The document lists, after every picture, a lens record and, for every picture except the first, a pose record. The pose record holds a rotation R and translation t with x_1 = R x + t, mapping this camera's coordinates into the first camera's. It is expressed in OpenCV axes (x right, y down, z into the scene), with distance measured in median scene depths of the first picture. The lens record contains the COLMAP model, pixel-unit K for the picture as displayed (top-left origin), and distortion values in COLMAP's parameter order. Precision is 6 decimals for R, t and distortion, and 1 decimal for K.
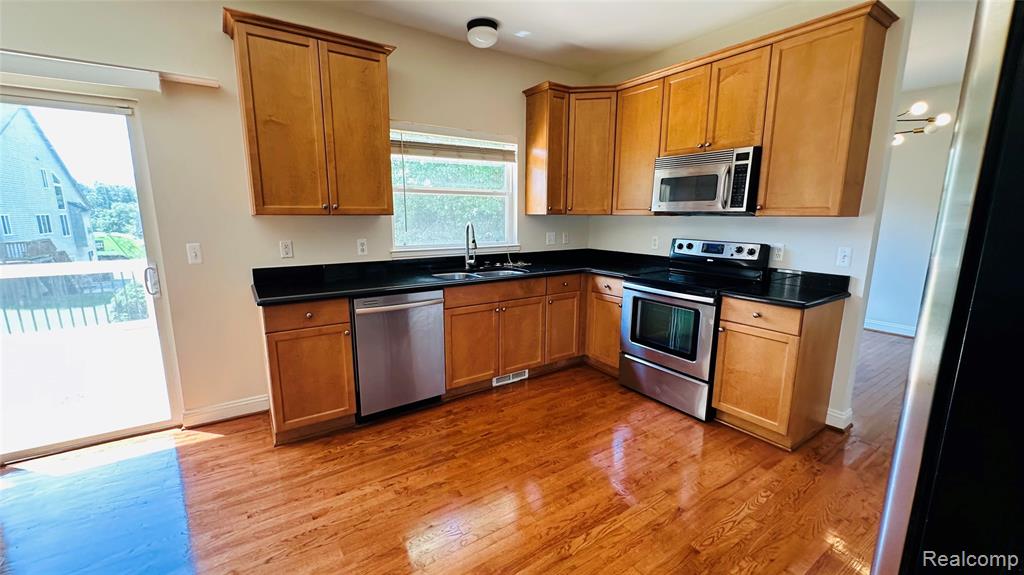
lens RADIAL K [[409.3, 0, 512.9], [0, 409.3, 283.7], [0, 0, 1]] dist [-0.001499, 0.000385]
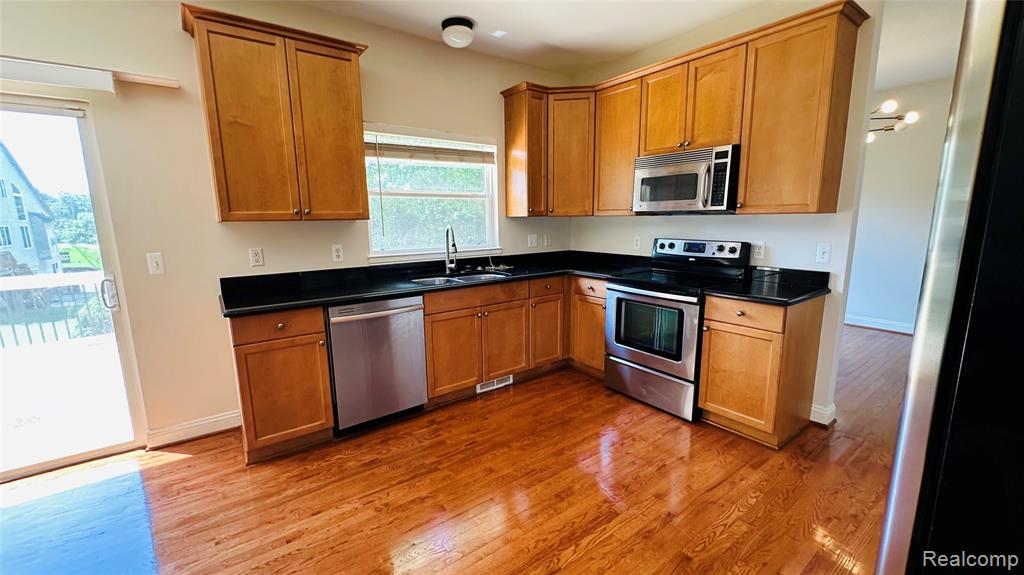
lens RADIAL K [[409.3, 0, 512.6], [0, 409.3, 282.6], [0, 0, 1]] dist [-0.001499, 0.000385]
pose [[0.998978, -0.022976, 0.038919, 0.005612], [0.023386, 0.999675, -0.010126, -0.000860], [-0.038674, 0.011026, 0.999191, 0.025244]]
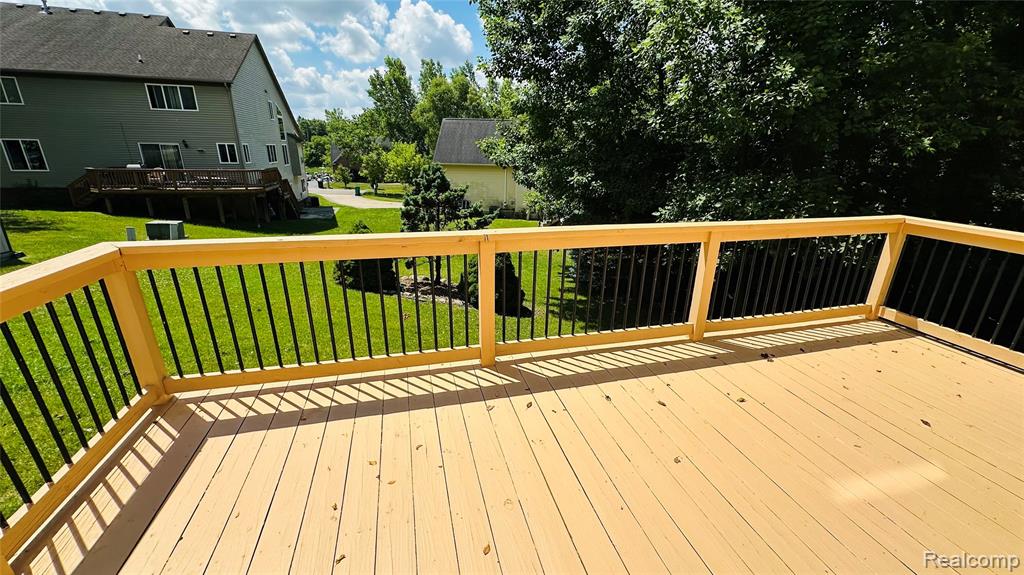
lens RADIAL K [[409.3, 0, 519.0], [0, 409.3, 287.4], [0, 0, 1]] dist [-0.001499, 0.000385]
pose [[0.949826, 0.119203, -0.289172, -1.148907], [-0.074840, 0.984288, 0.159923, -0.120530], [0.303692, -0.130257, 0.943824, 0.851161]]
